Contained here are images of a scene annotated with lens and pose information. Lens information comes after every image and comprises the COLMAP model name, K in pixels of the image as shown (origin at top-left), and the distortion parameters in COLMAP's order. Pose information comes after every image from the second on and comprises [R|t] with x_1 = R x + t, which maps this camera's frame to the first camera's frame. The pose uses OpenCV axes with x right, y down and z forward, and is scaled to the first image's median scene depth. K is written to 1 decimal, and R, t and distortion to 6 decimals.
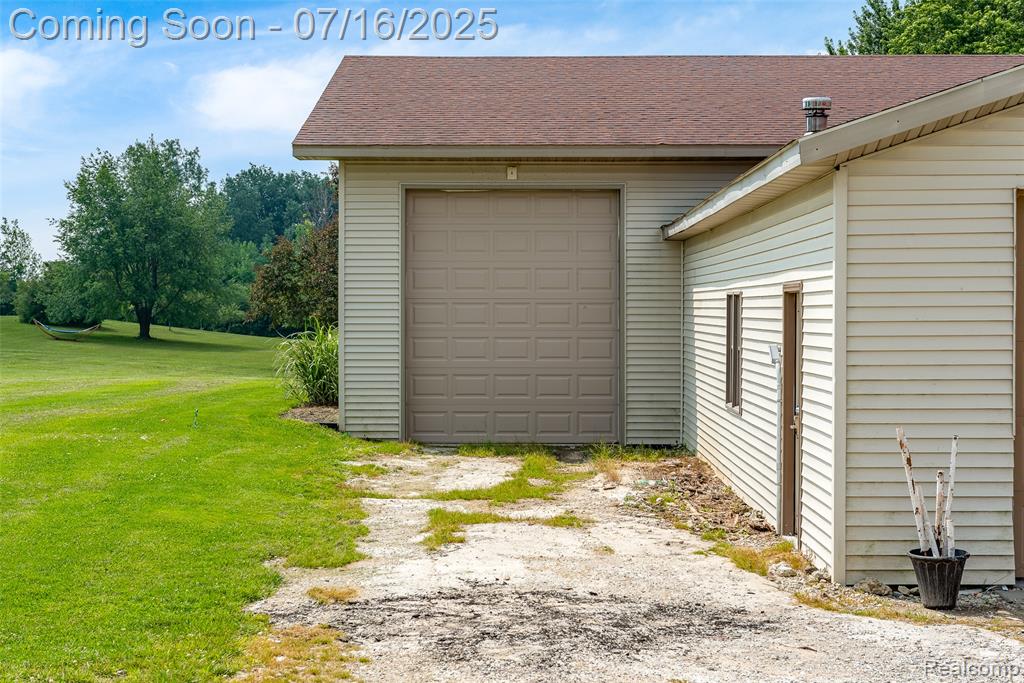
lens RADIAL K [[1658.4, 0, 512.0], [0, 1658.4, 341.5], [0, 0, 1]] dist [0.016505, 0.173265]
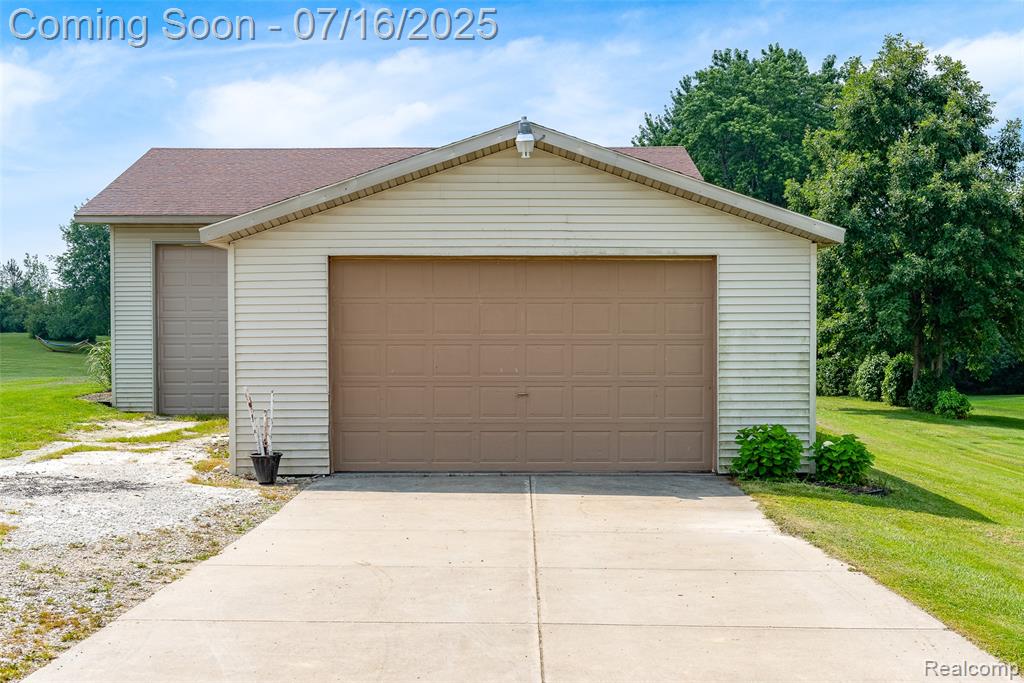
lens RADIAL K [[1384.6, 0, 512.0], [0, 1384.6, 341.5], [0, 0, 1]] dist [-0.022779, 0.000907]
pose [[0.999679, -0.004790, 0.024885, 0.182260], [0.004995, 0.999954, -0.008192, 0.005924], [-0.024845, 0.008314, 0.999657, -0.201637]]
